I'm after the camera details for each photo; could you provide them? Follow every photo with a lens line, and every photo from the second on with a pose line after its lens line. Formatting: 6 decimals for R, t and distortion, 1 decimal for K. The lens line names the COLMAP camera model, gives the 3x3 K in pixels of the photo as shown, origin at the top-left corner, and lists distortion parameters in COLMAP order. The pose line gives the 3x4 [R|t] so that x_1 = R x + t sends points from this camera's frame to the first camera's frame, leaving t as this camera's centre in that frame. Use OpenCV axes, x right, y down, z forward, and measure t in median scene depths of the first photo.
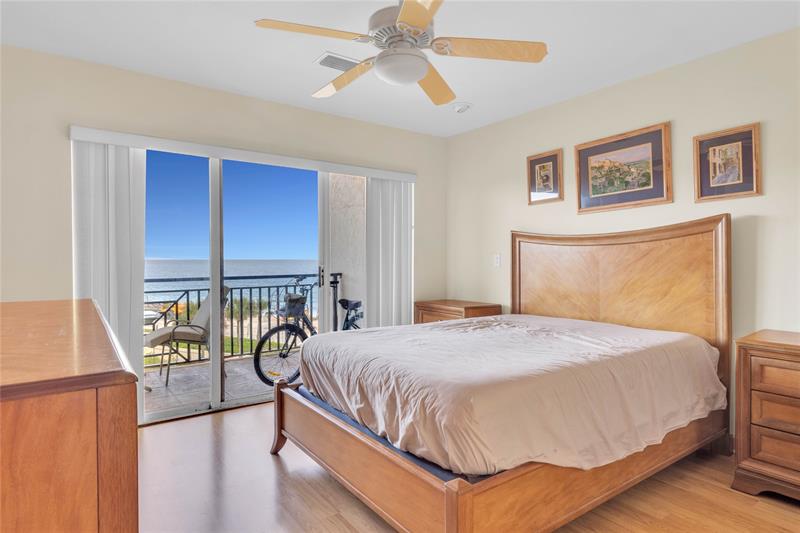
lens RADIAL K [[442.9, 0, 403.0], [0, 442.9, 260.2], [0, 0, 1]] dist [0.000724, 0.001172]
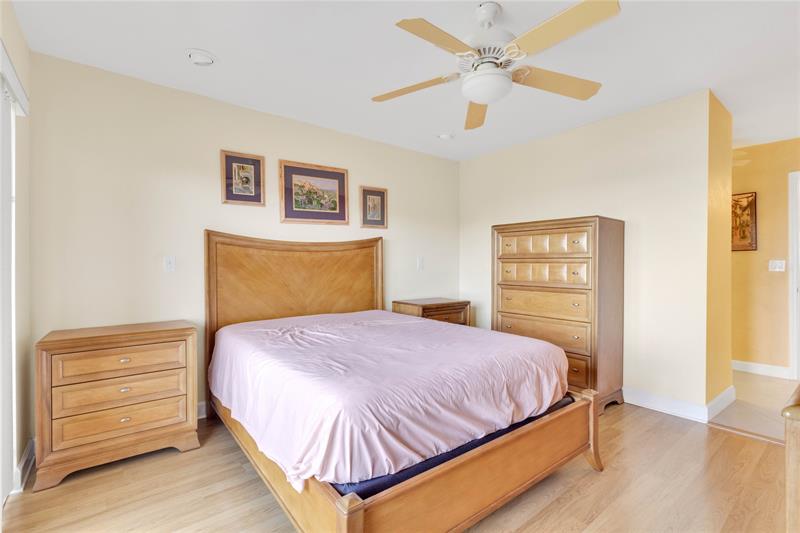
lens RADIAL K [[376.4, 0, 395.9], [0, 376.4, 265.7], [0, 0, 1]] dist [0.004235, 0.001780]
pose [[-0.042351, -0.002002, 0.999101, -0.578700], [0.005189, 0.999984, 0.002224, 0.003147], [-0.999089, 0.005278, -0.042340, 0.787670]]
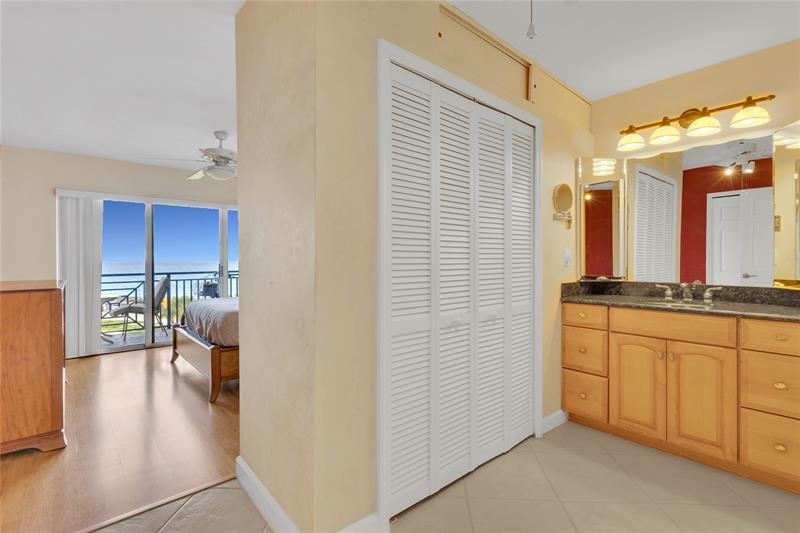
lens RADIAL K [[361.8, 0, 403.3], [0, 361.8, 262.0], [0, 0, 1]] dist [0.004828, -0.000490]
pose [[0.995208, -0.001994, 0.097759, 0.422006], [0.002445, 0.999987, -0.004495, 0.008758], [-0.097749, 0.004712, 0.995200, -0.503309]]
